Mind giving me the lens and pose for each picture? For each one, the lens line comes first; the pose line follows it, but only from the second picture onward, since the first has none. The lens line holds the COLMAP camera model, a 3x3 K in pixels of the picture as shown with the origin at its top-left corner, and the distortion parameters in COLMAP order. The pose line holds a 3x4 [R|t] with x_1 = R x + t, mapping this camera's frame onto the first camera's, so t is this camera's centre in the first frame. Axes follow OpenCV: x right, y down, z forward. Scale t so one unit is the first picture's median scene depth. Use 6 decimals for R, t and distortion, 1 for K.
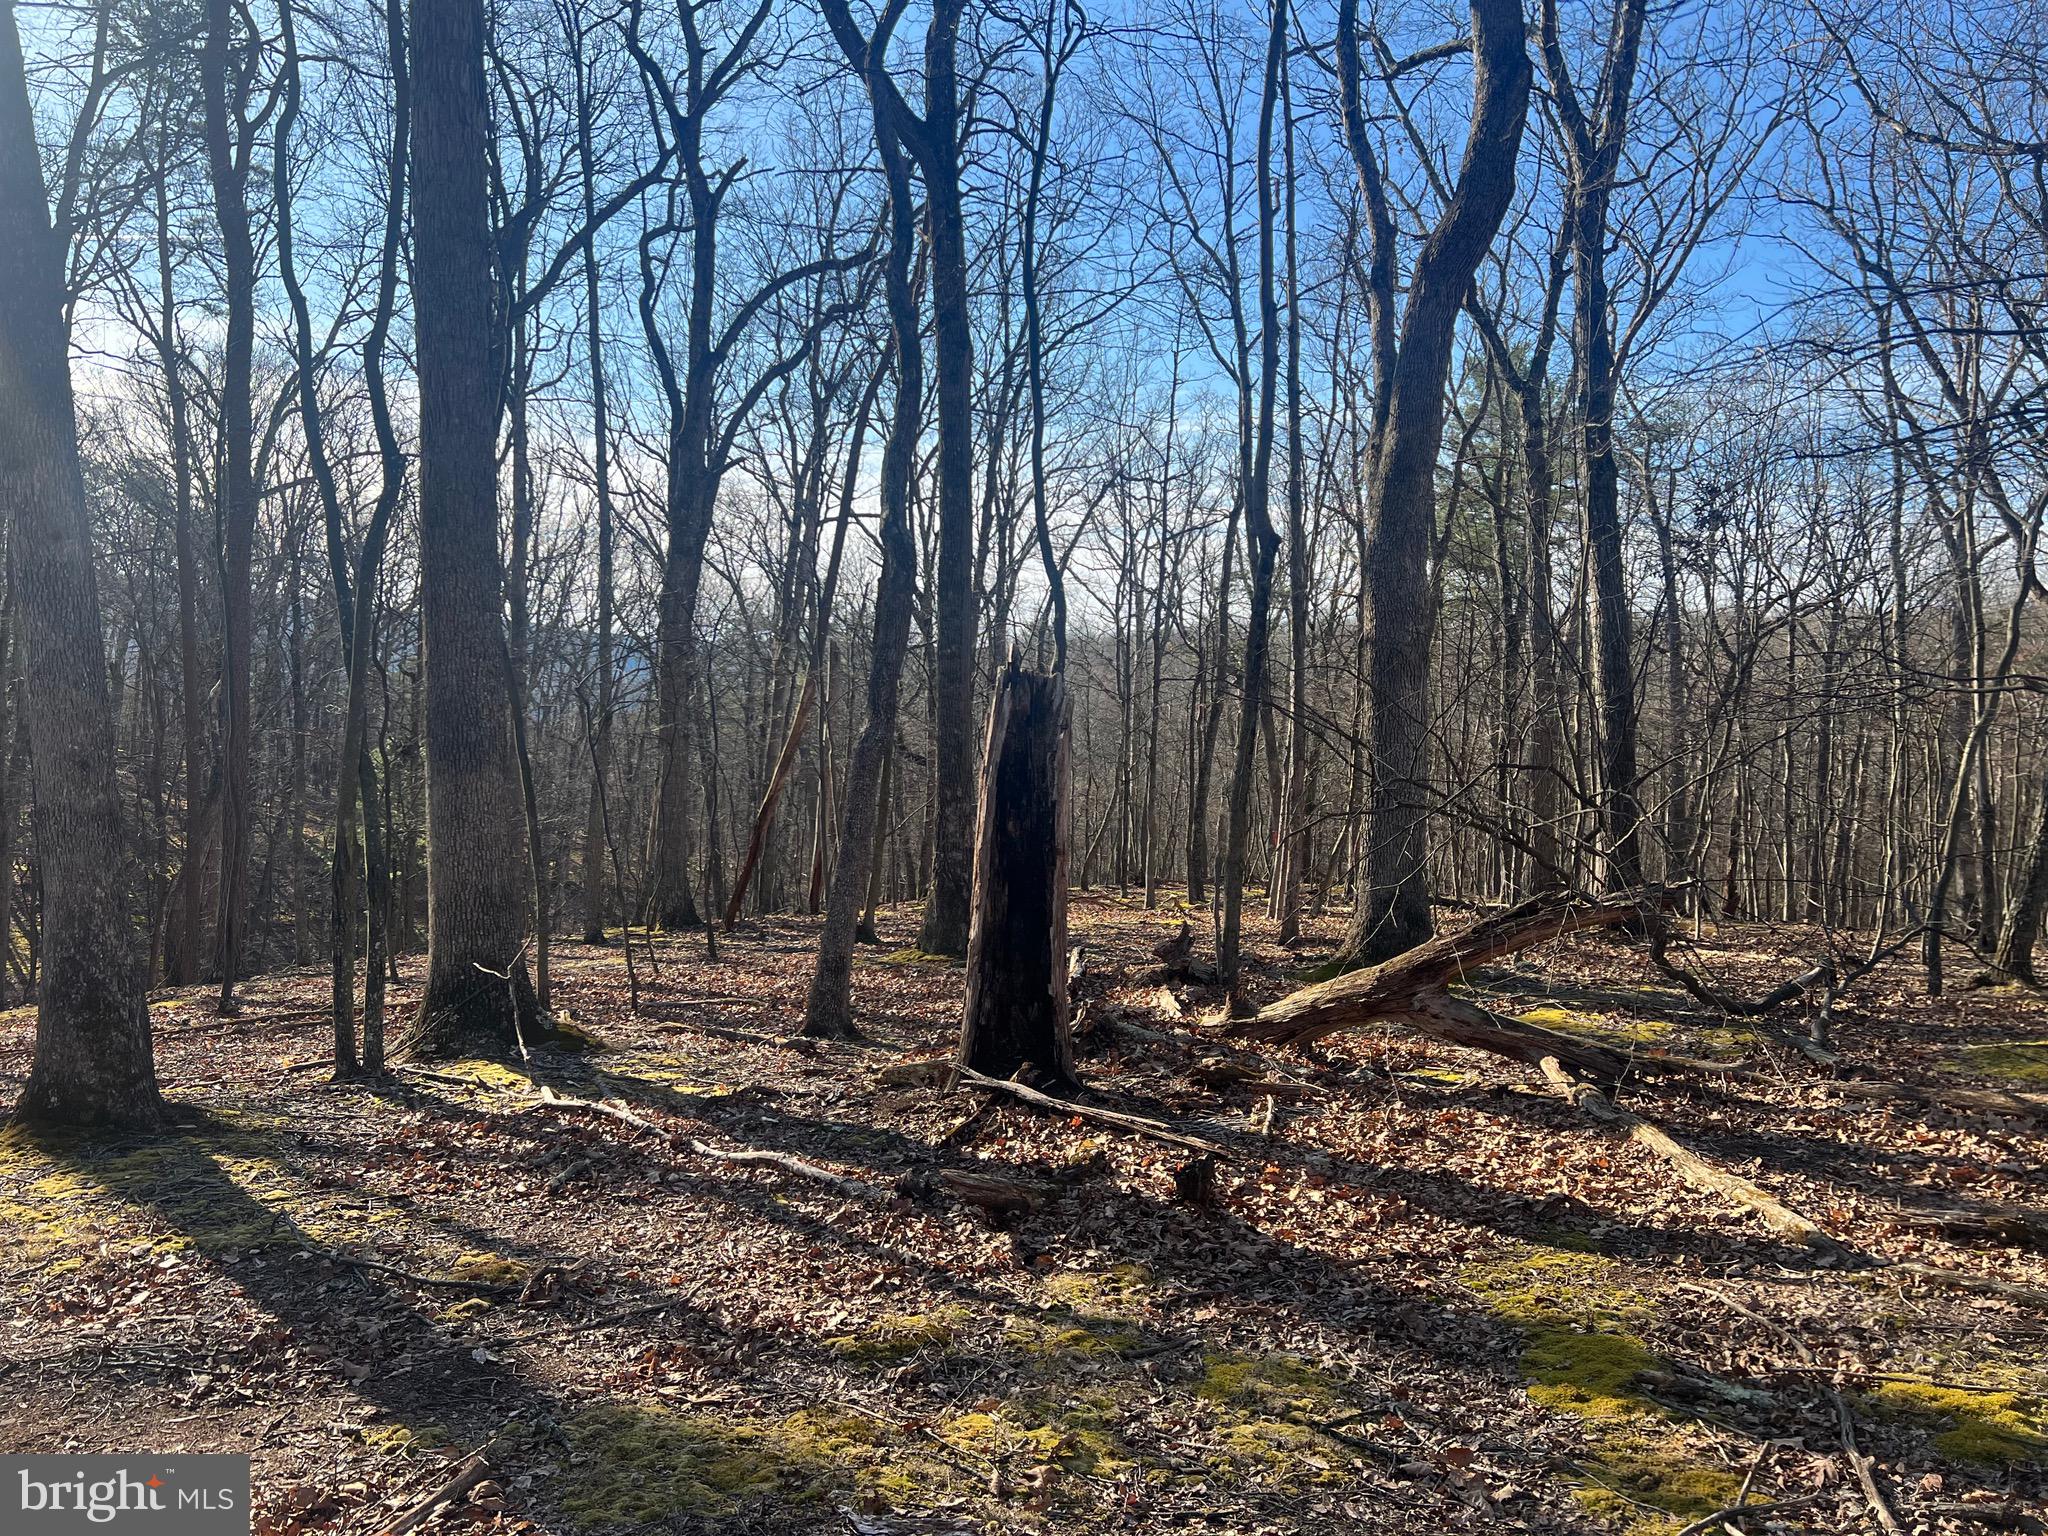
lens RADIAL K [[1534.7, 0, 1024.0], [0, 1534.7, 768.0], [0, 0, 1]] dist [0.060484, -0.070234]
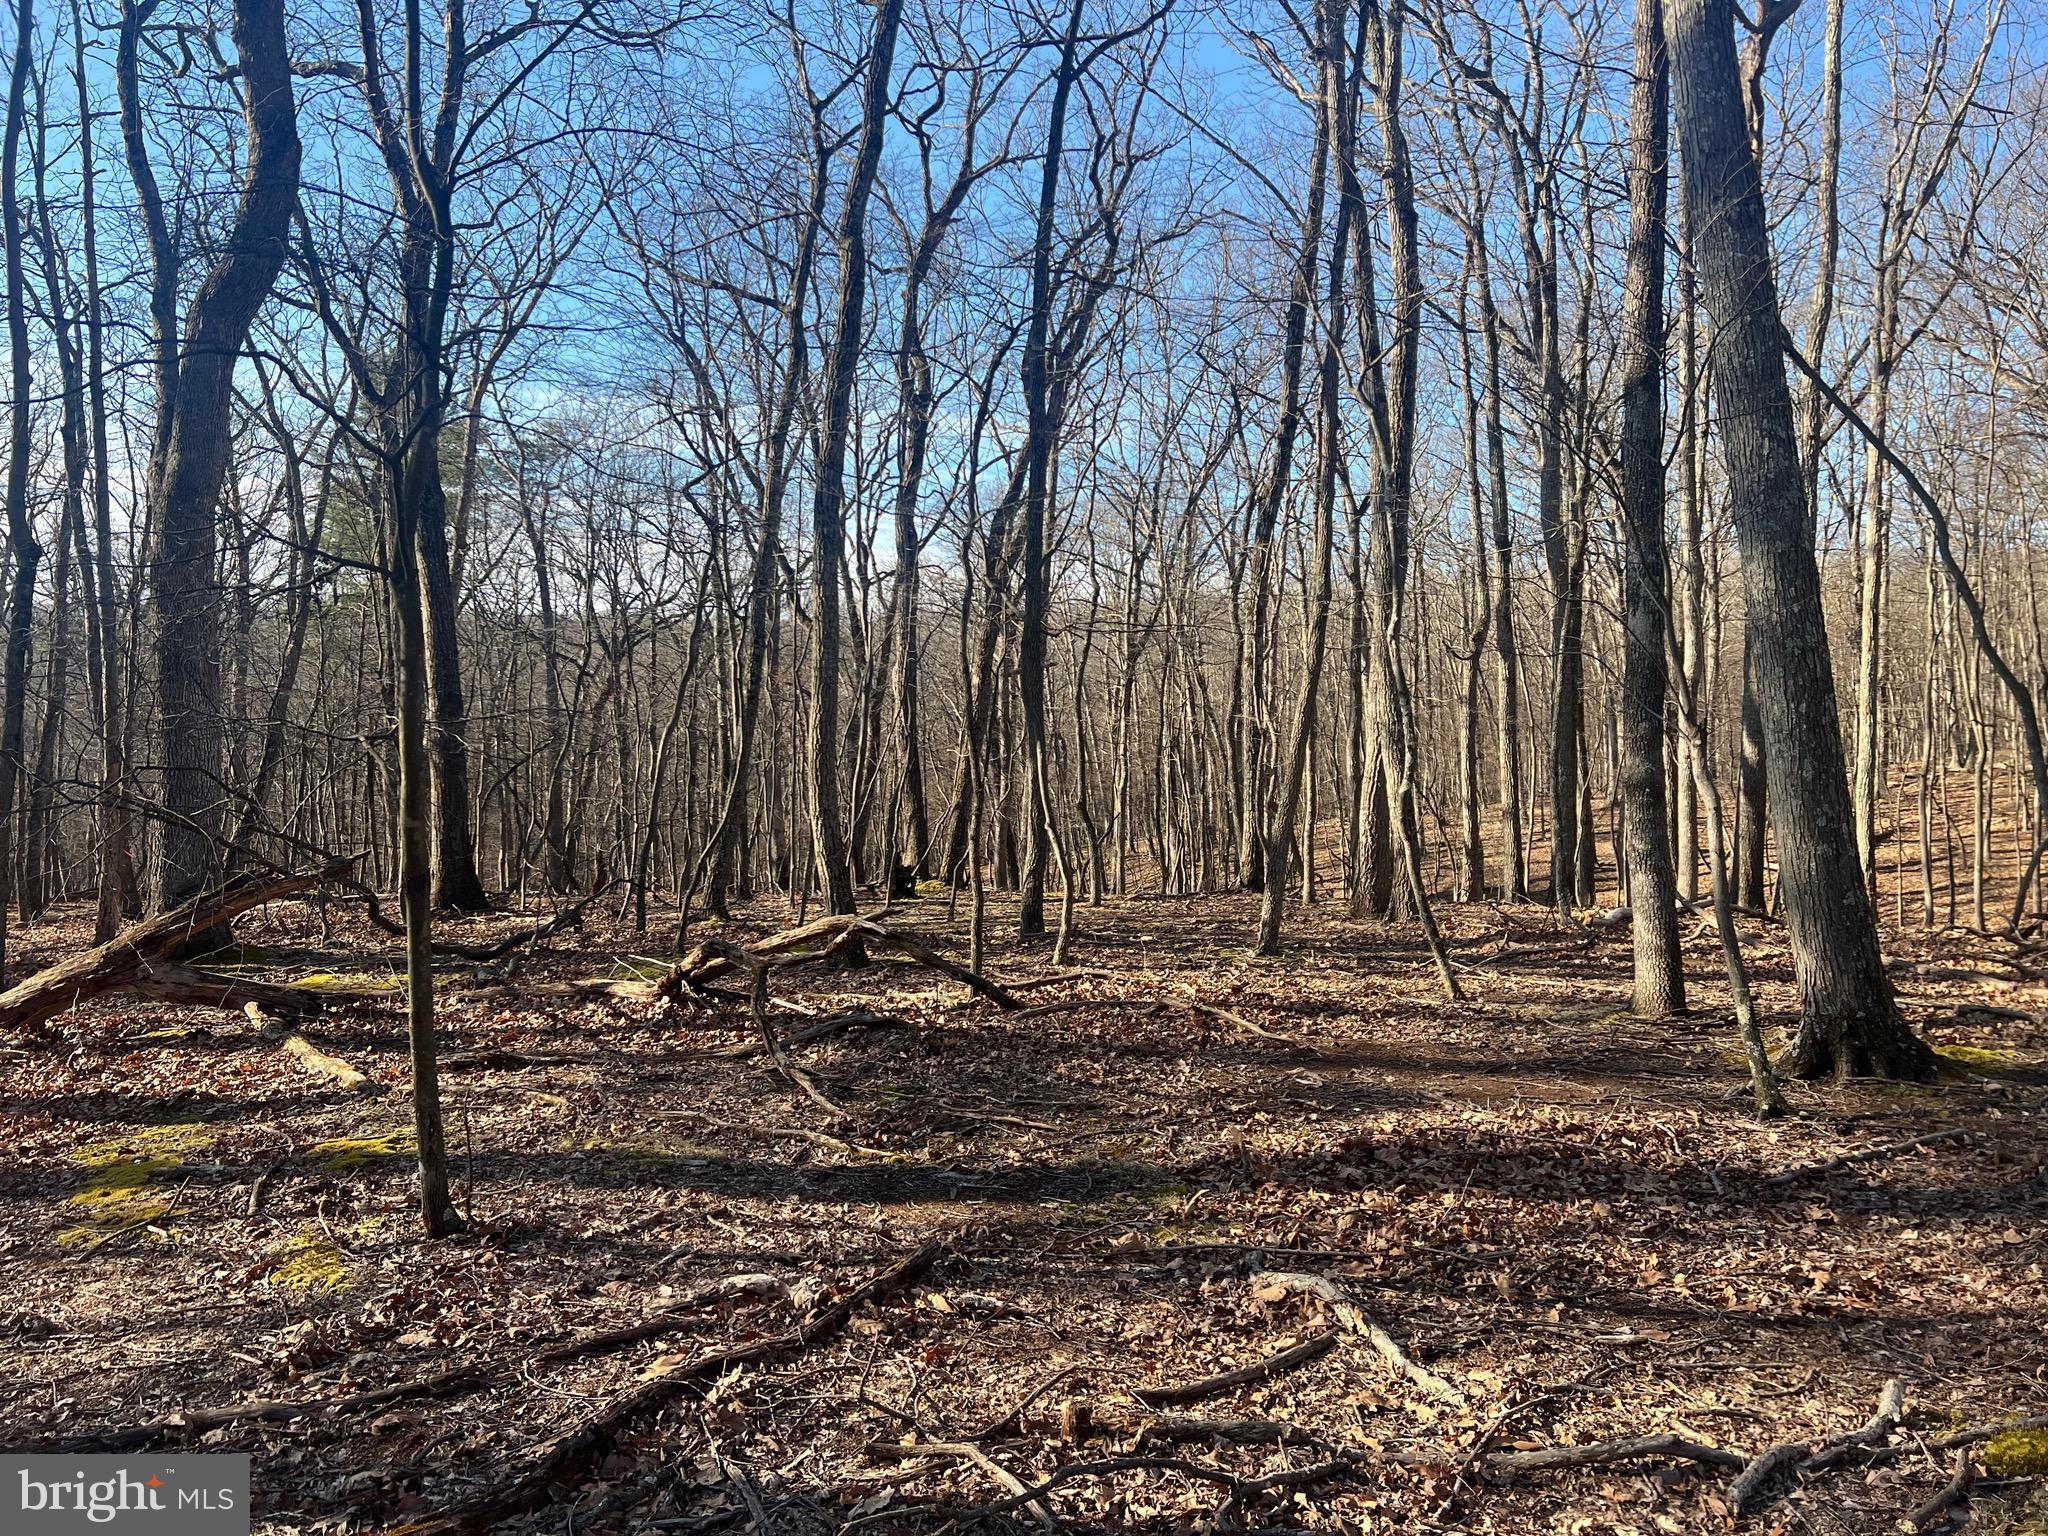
lens RADIAL K [[1534.7, 0, 1024.0], [0, 1534.7, 768.0], [0, 0, 1]] dist [0.060484, -0.070234]
pose [[0.791605, -0.025223, 0.610513, 0.065358], [0.022878, 0.999671, 0.011637, -0.000184], [-0.610605, 0.004755, 0.791921, -0.307189]]
